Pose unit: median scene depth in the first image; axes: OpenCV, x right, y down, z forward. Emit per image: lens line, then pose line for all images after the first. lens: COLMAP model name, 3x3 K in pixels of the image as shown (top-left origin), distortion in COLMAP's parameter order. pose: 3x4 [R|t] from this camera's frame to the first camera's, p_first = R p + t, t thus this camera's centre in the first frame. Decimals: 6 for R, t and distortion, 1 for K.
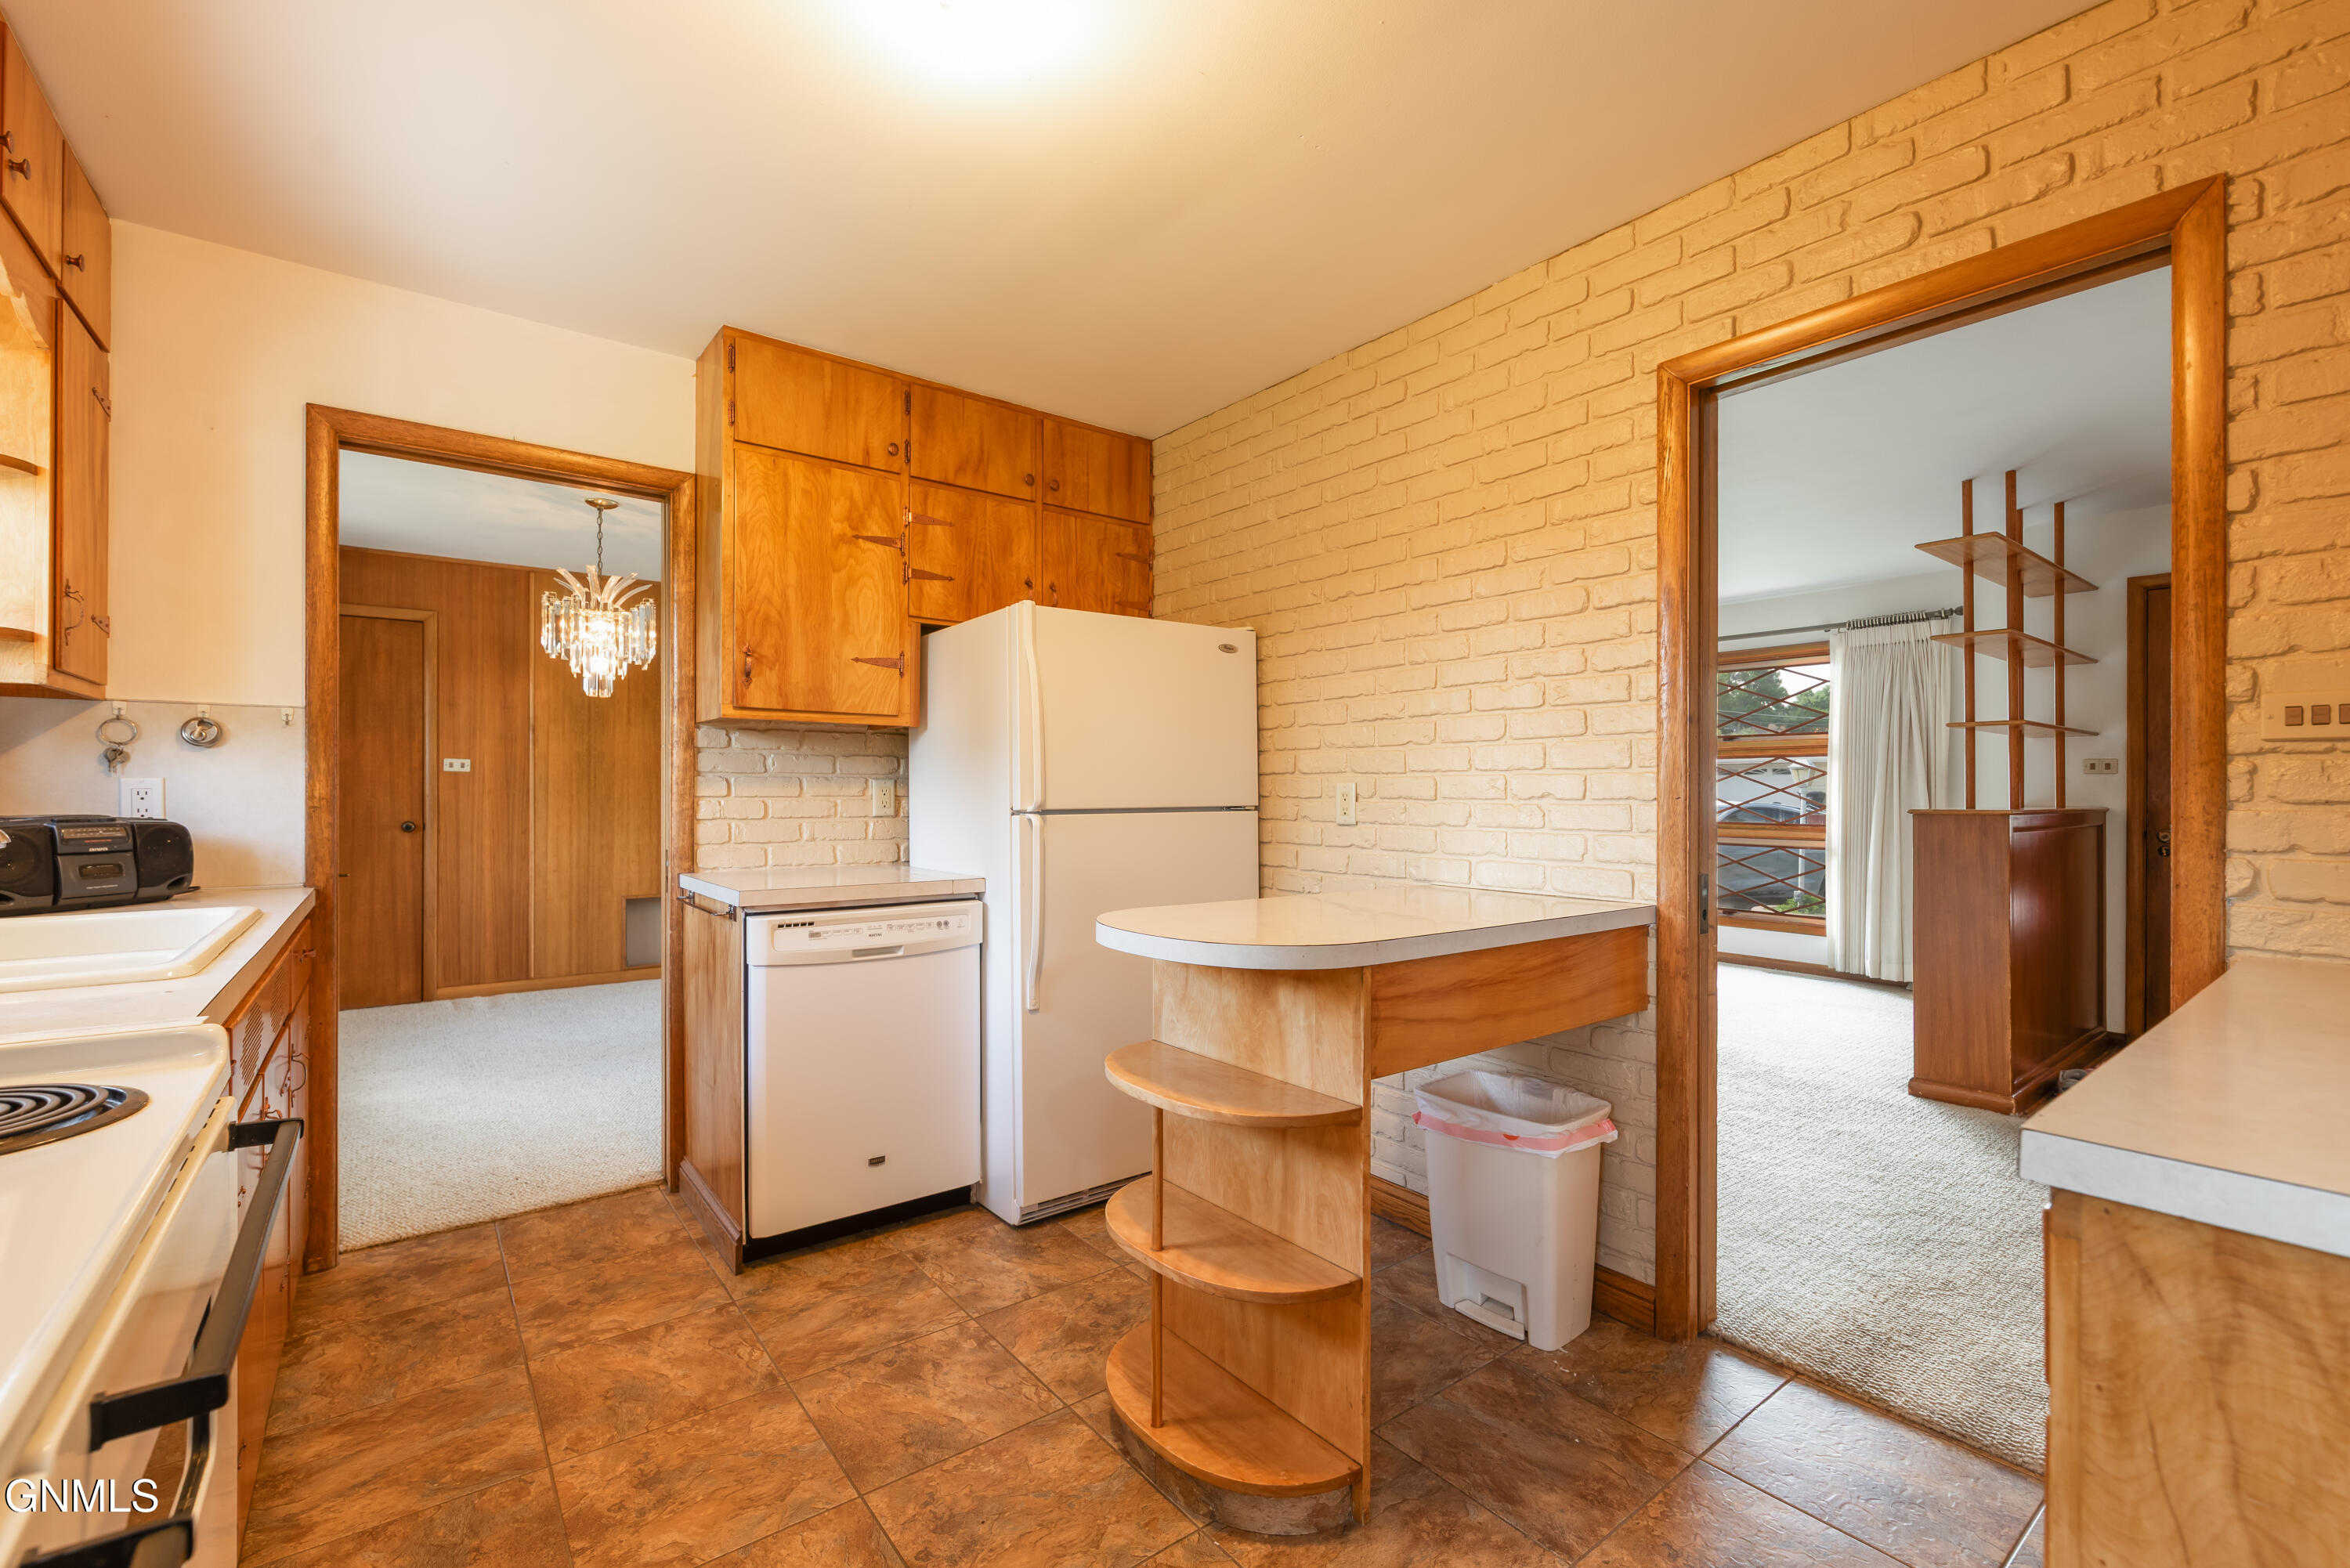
lens RADIAL K [[1003.9, 0, 1175.0], [0, 1003.9, 784.0], [0, 0, 1]] dist [-0.001269, 0.000166]
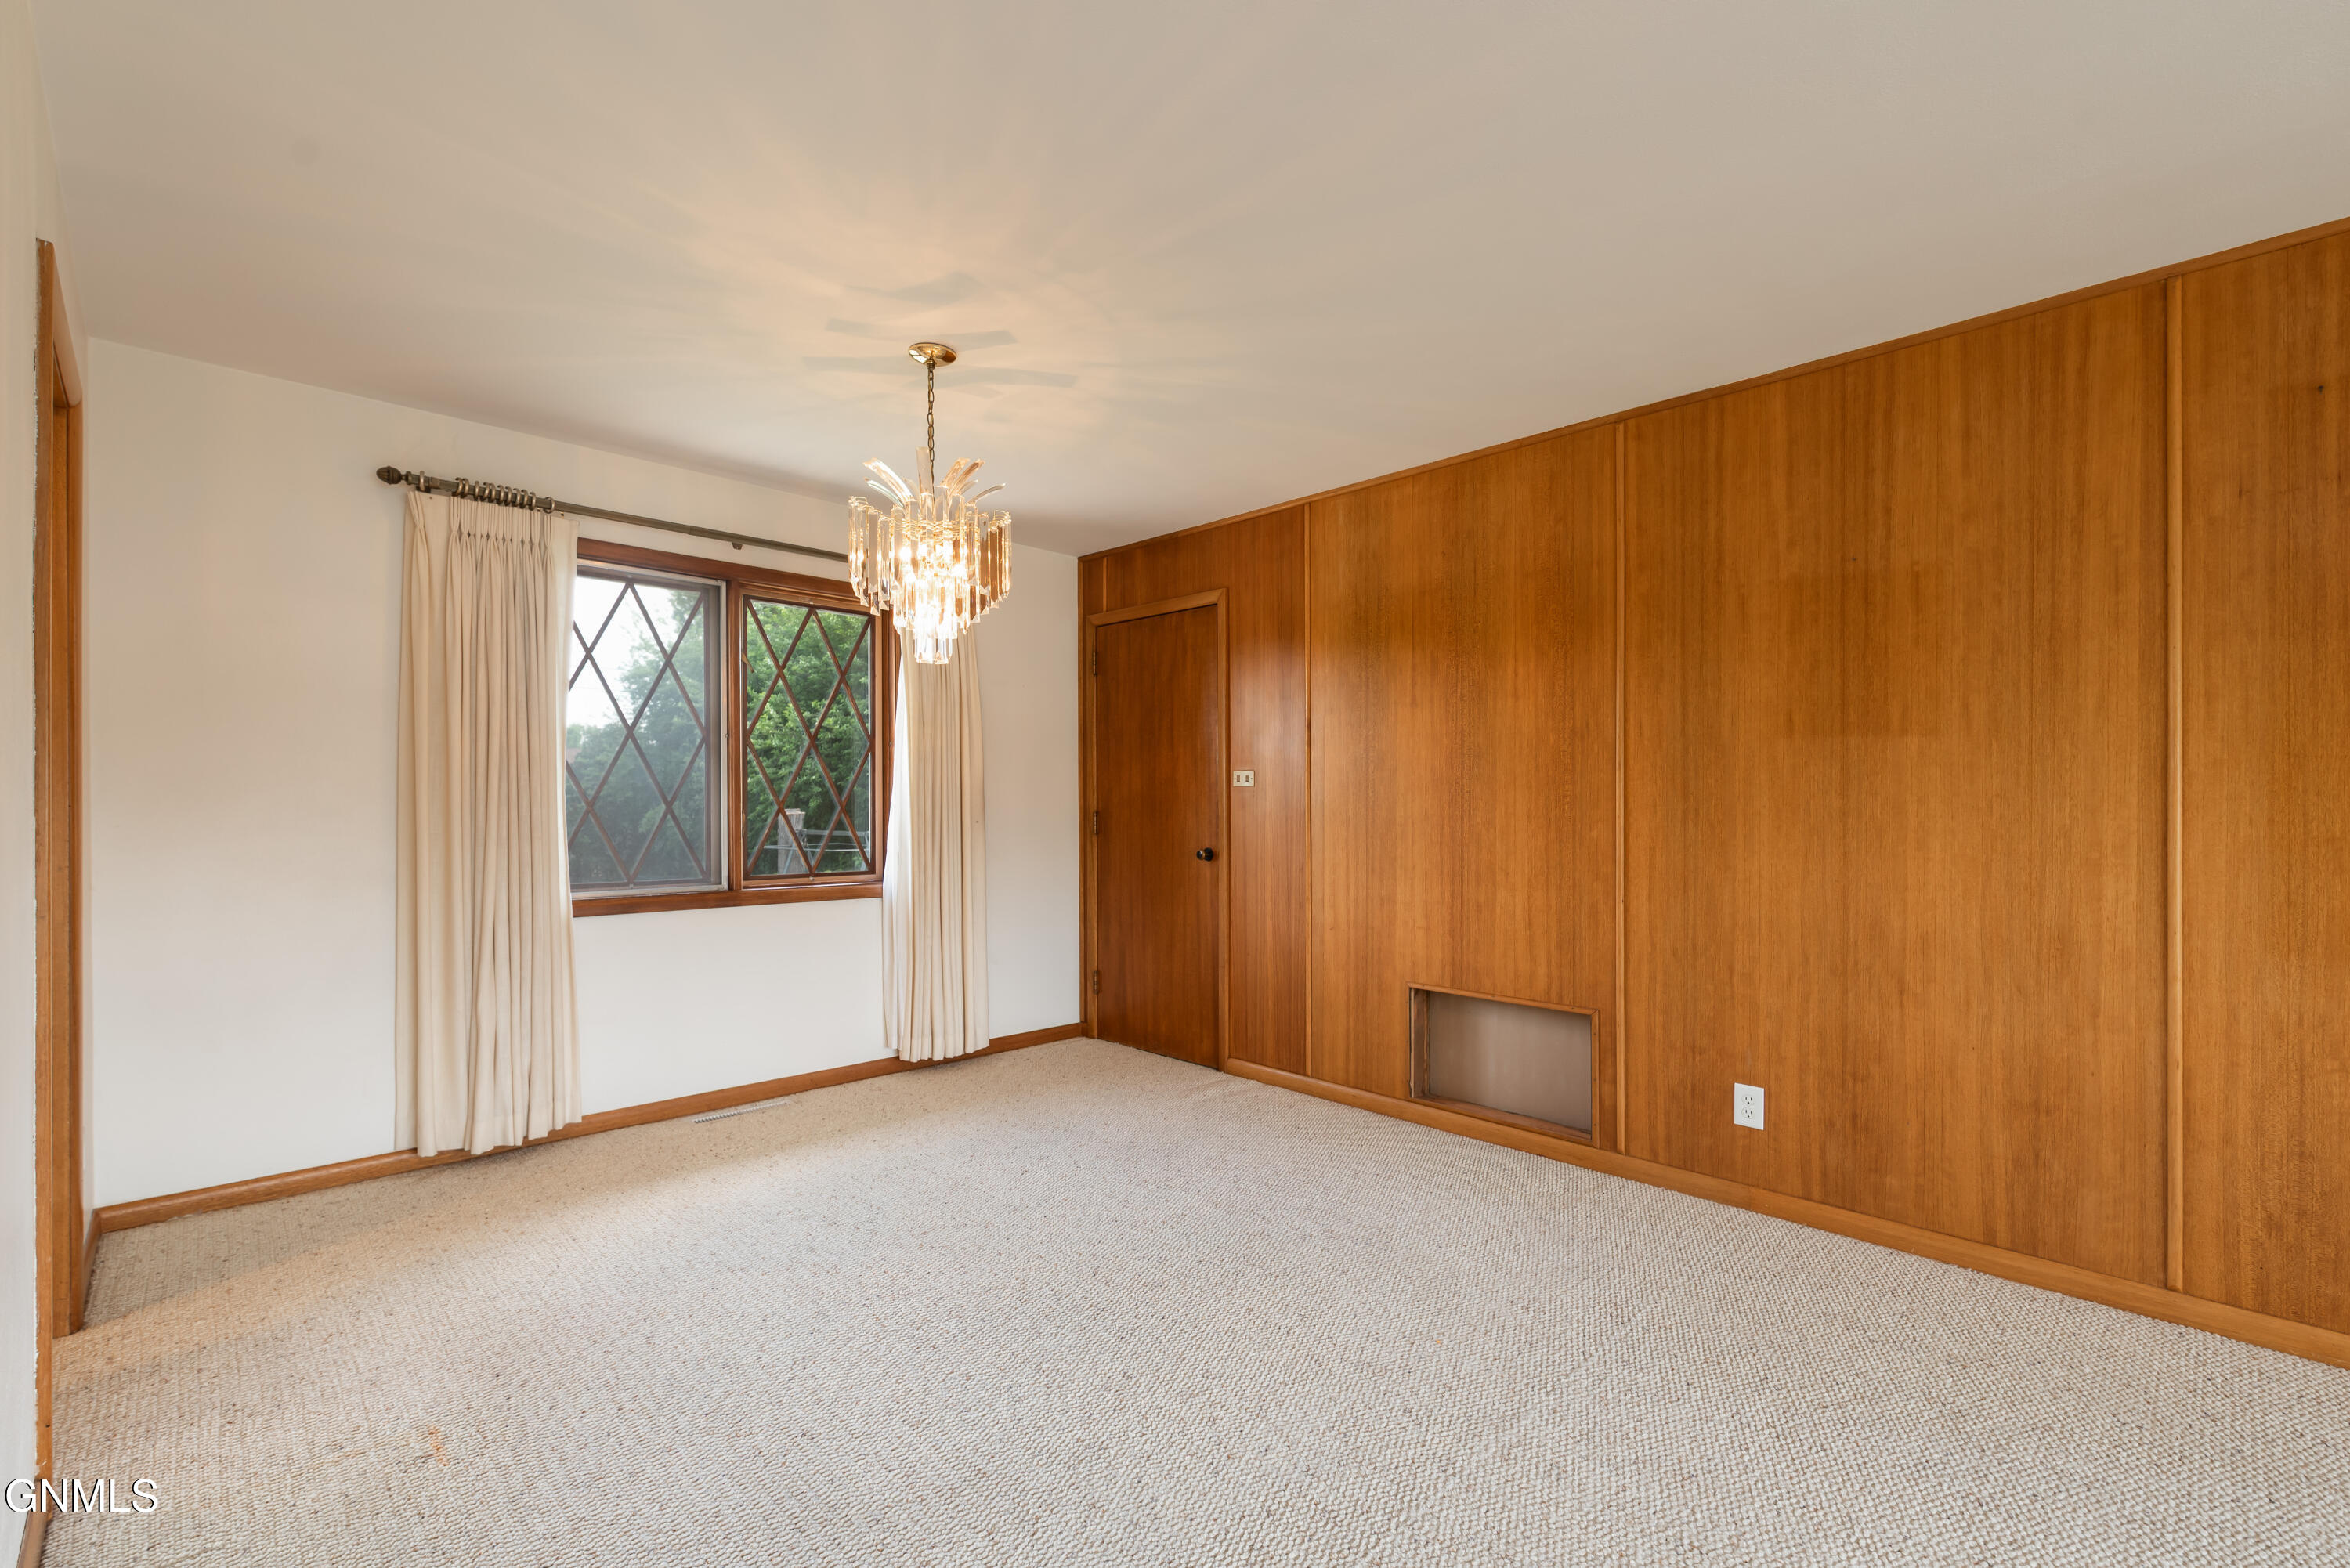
lens RADIAL K [[1007.6, 0, 1178.5], [0, 1007.6, 800.8], [0, 0, 1]] dist [-0.000409, -0.000395]
pose [[0.123949, -0.001586, -0.992287, 0.109699], [0.001770, 0.999997, -0.001377, -0.000540], [0.992287, -0.001586, 0.123951, 1.558694]]
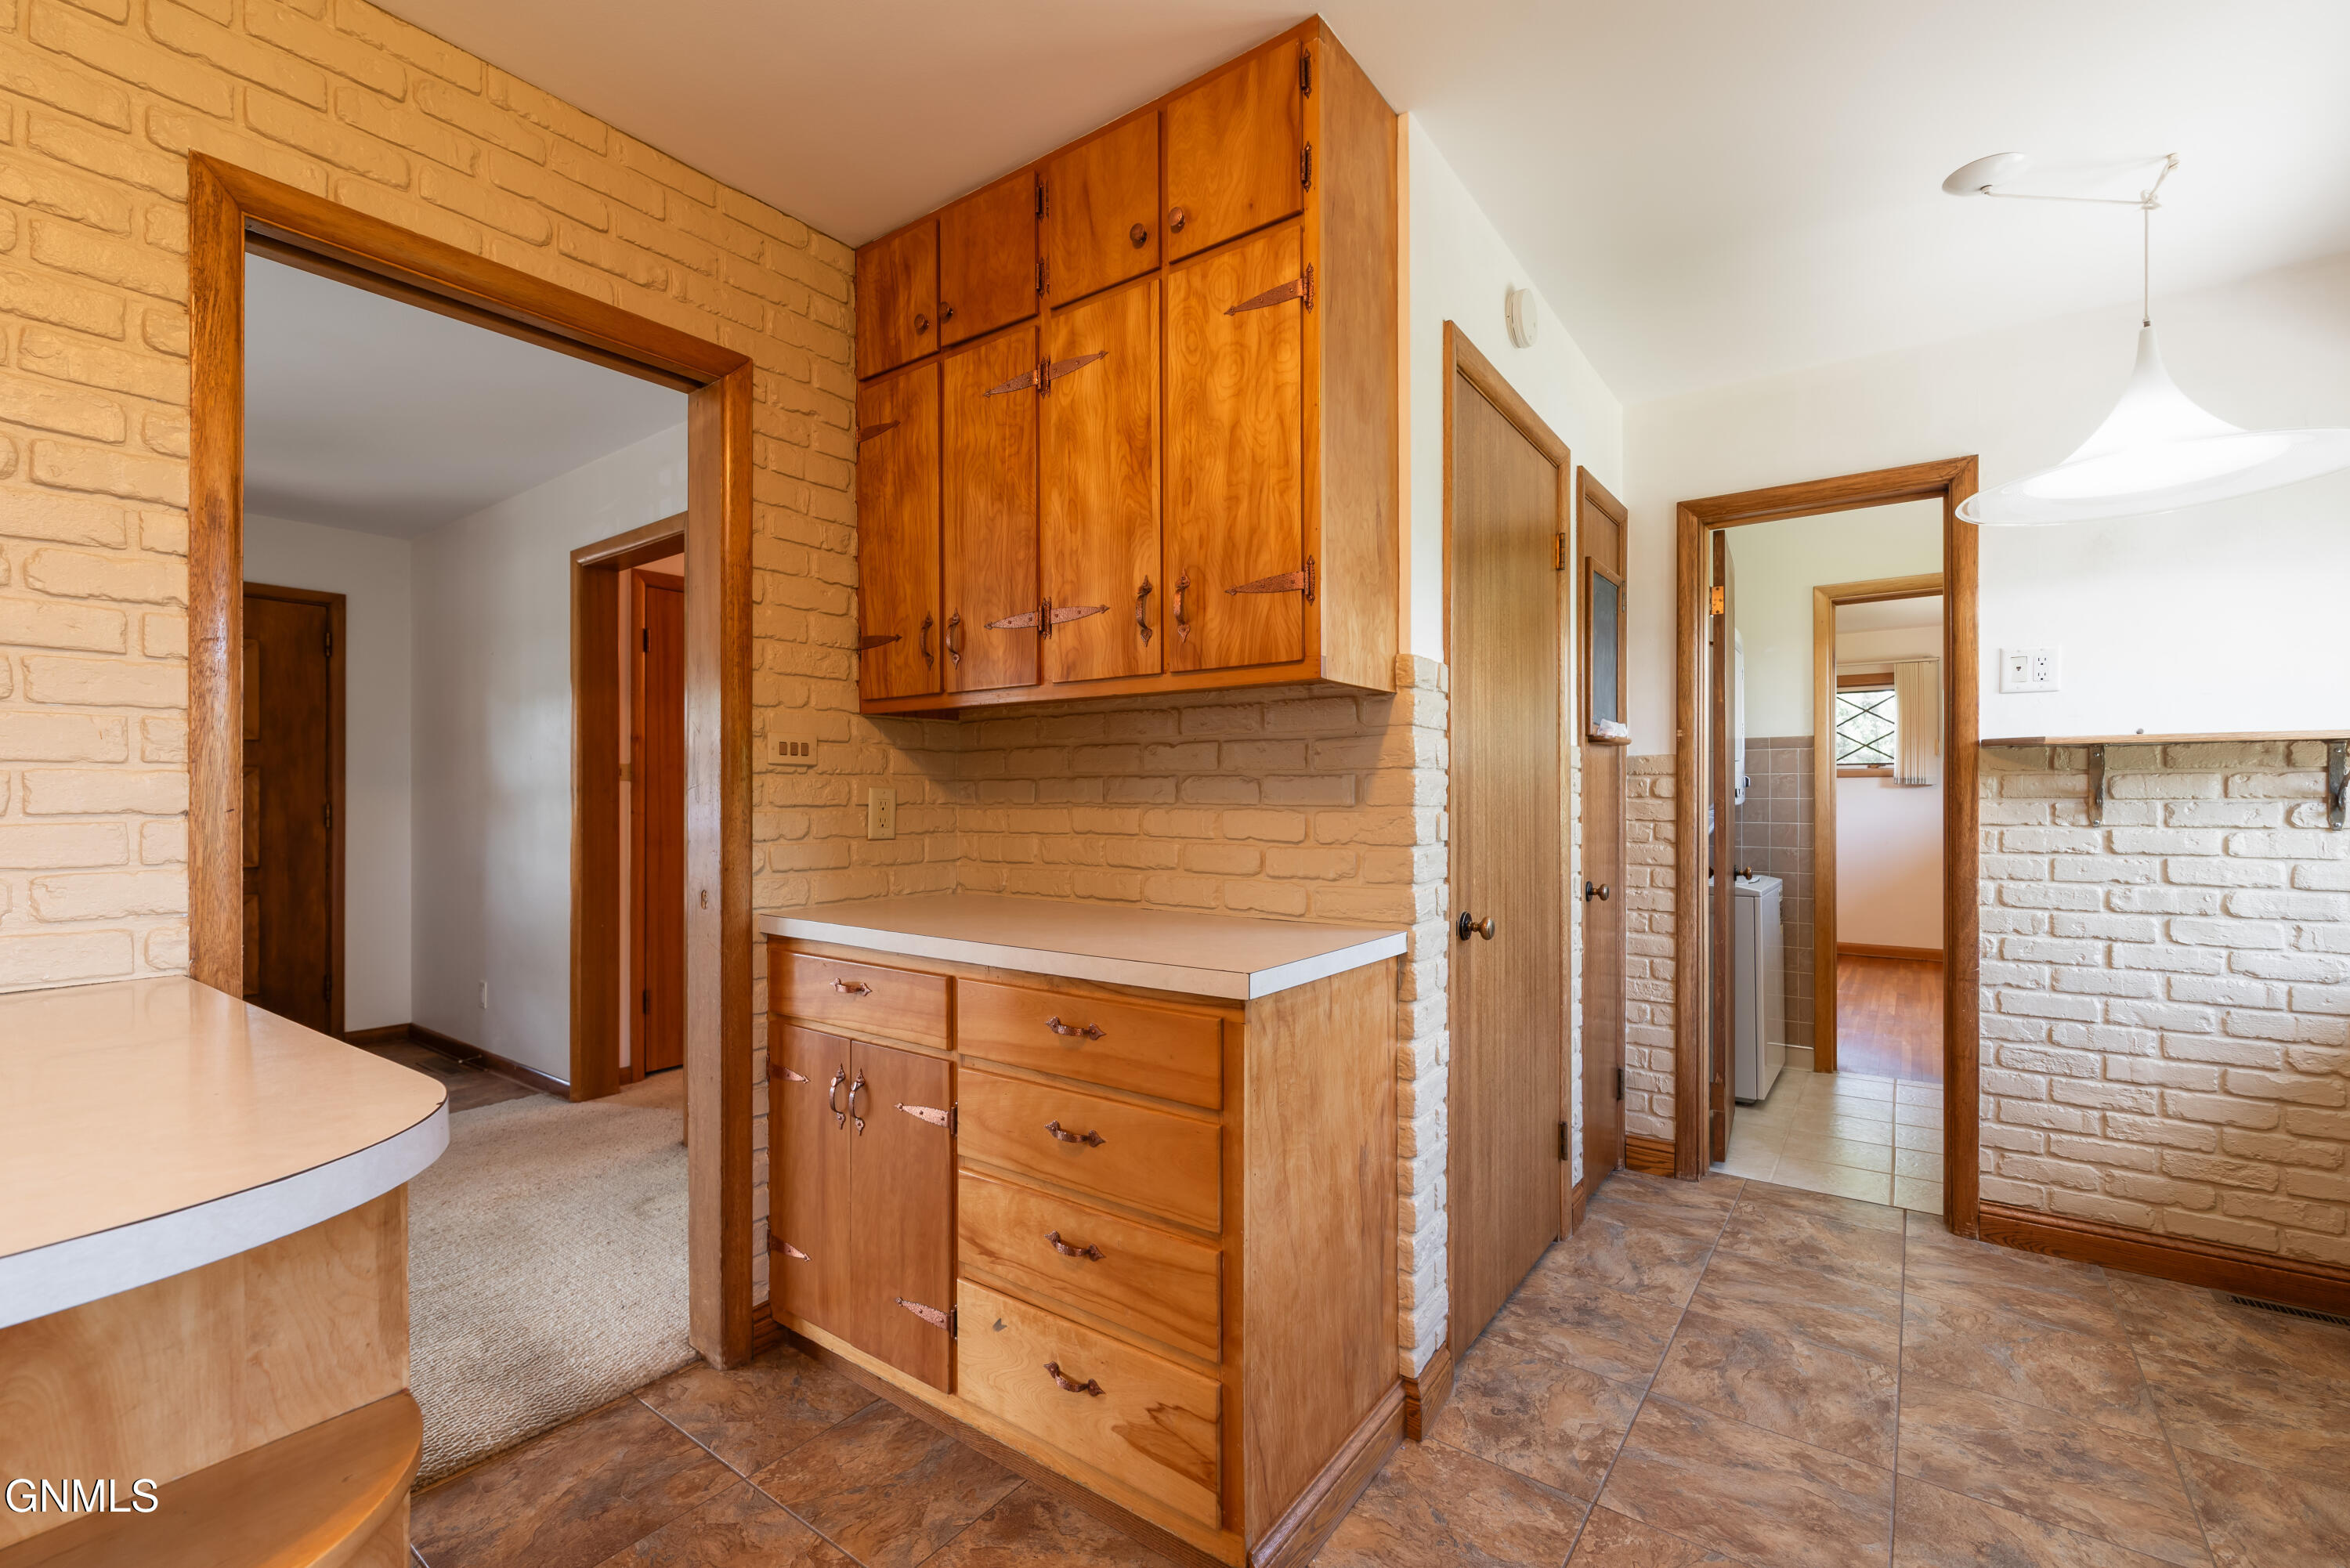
lens RADIAL K [[1007.5, 0, 1180.1], [0, 1007.5, 795.6], [0, 0, 1]] dist [-0.000878, 0.000091]
pose [[-0.275190, 0.000472, 0.961390, -0.243530], [-0.006397, 0.999977, -0.002322, 0.001108], [-0.961369, -0.006789, -0.275181, 0.411071]]
